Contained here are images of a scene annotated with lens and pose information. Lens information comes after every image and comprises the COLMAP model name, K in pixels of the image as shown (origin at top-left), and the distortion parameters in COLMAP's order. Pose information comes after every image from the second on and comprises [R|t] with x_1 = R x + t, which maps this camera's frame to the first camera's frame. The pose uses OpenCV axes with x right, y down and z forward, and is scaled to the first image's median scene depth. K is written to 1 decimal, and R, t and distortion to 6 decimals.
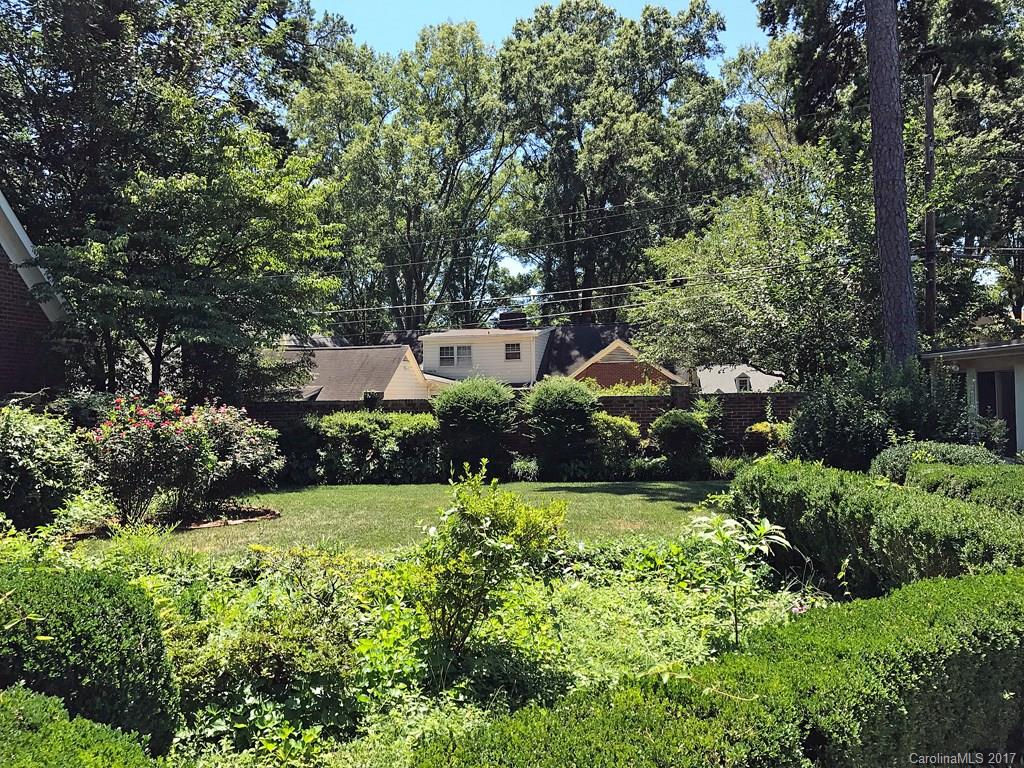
lens RADIAL K [[824.0, 0, 509.4], [0, 824.0, 389.9], [0, 0, 1]] dist [0.015501, -0.027500]
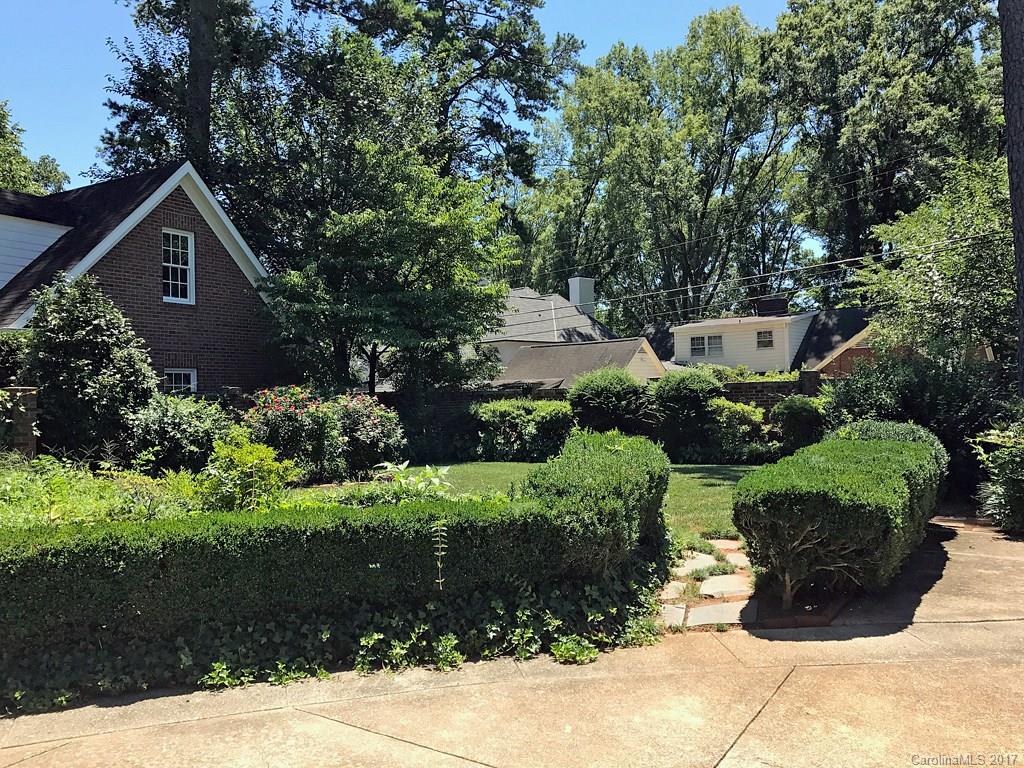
lens RADIAL K [[824.0, 0, 511.1], [0, 824.0, 386.2], [0, 0, 1]] dist [0.015501, -0.027500]
pose [[0.922699, -0.014113, -0.385263, 0.108776], [0.016309, 0.999864, 0.002433, 0.002117], [0.385176, -0.008528, 0.922804, -0.024826]]
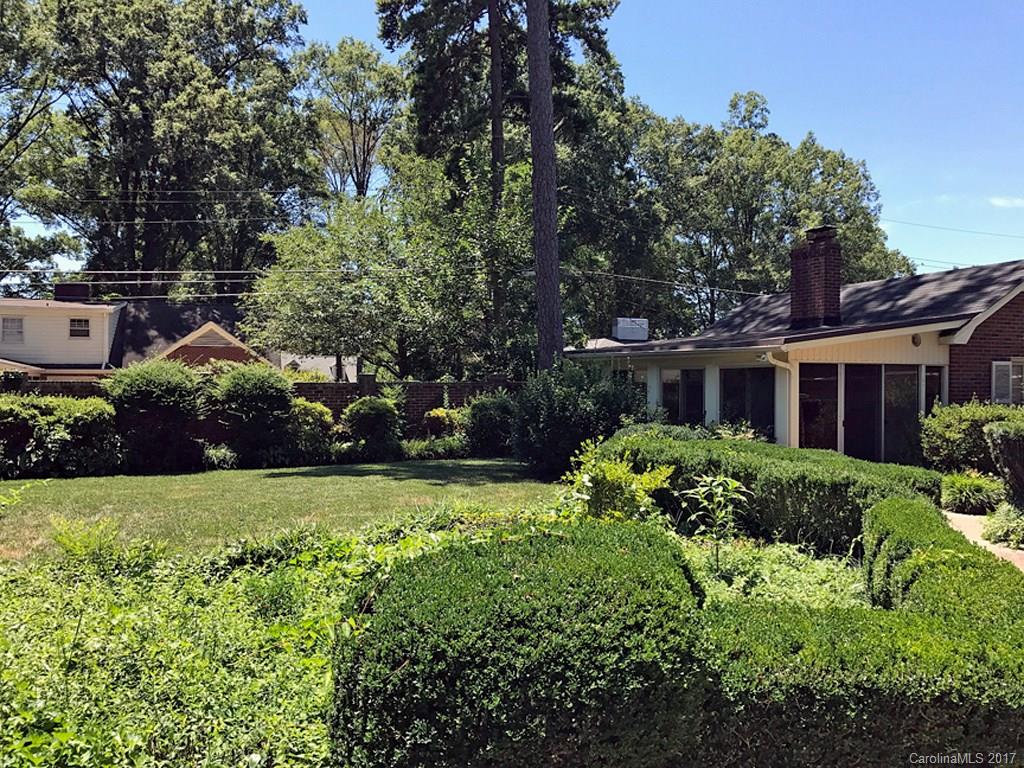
lens RADIAL K [[824.0, 0, 505.5], [0, 824.0, 383.2], [0, 0, 1]] dist [0.015501, -0.027500]
pose [[0.842095, 0.019631, 0.538971, -0.087663], [-0.024217, 0.999706, 0.001424, 0.000458], [-0.538785, -0.014251, 0.842323, 0.003775]]
